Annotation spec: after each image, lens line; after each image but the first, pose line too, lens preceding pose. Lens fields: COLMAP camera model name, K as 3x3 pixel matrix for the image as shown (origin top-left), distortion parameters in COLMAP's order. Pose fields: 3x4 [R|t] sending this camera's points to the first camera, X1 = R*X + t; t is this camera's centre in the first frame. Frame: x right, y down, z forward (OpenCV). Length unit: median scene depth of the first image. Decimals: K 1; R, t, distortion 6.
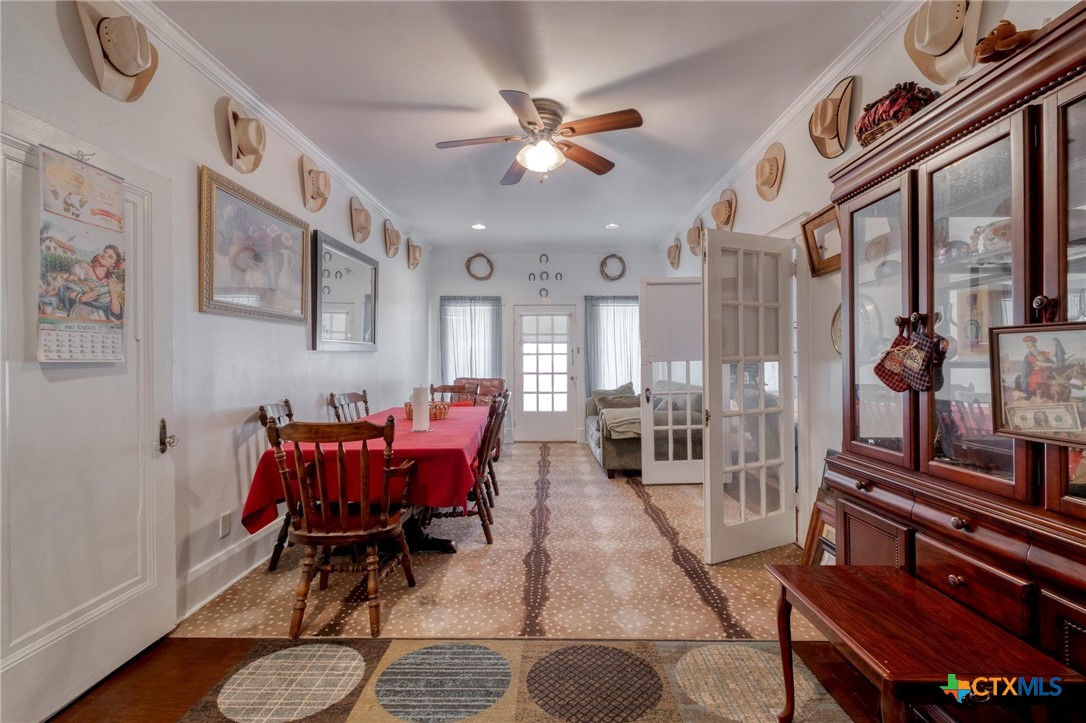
lens RADIAL K [[465.2, 0, 542.2], [0, 465.2, 357.5], [0, 0, 1]] dist [0.002204, 0.000044]
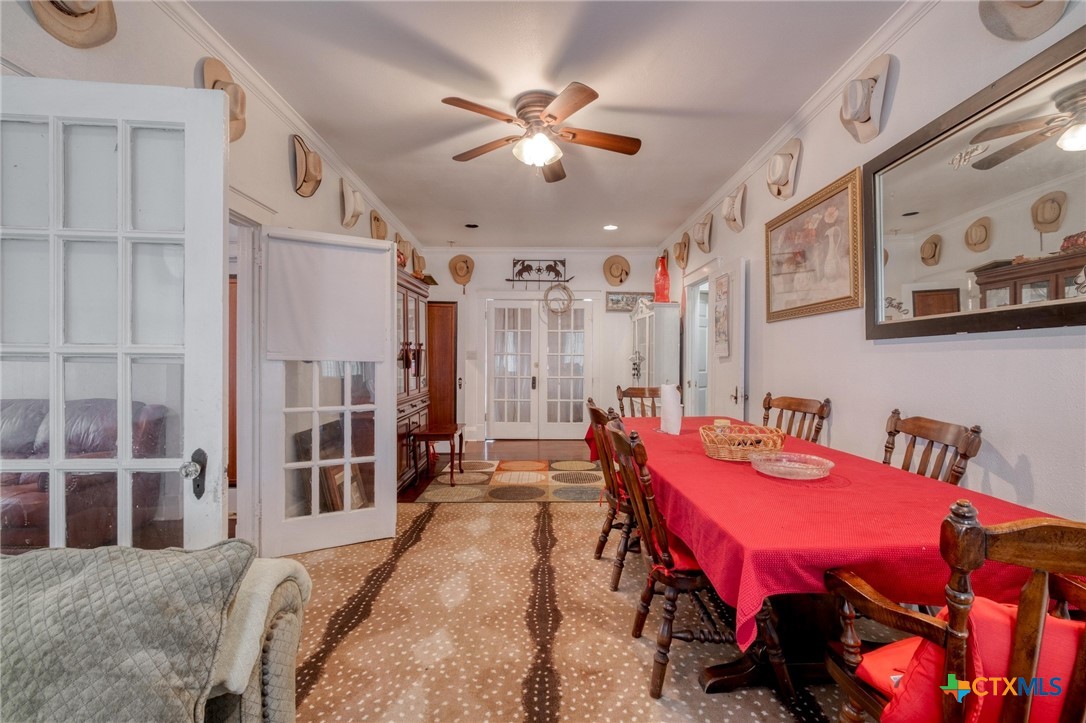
lens RADIAL K [[465.2, 0, 543.0], [0, 465.2, 359.5], [0, 0, 1]] dist [0.002204, 0.000044]
pose [[-0.999891, 0.005559, -0.013671, 0.004517], [0.005518, 0.999980, 0.003046, 0.009190], [0.013688, 0.002970, -0.999902, 2.048027]]
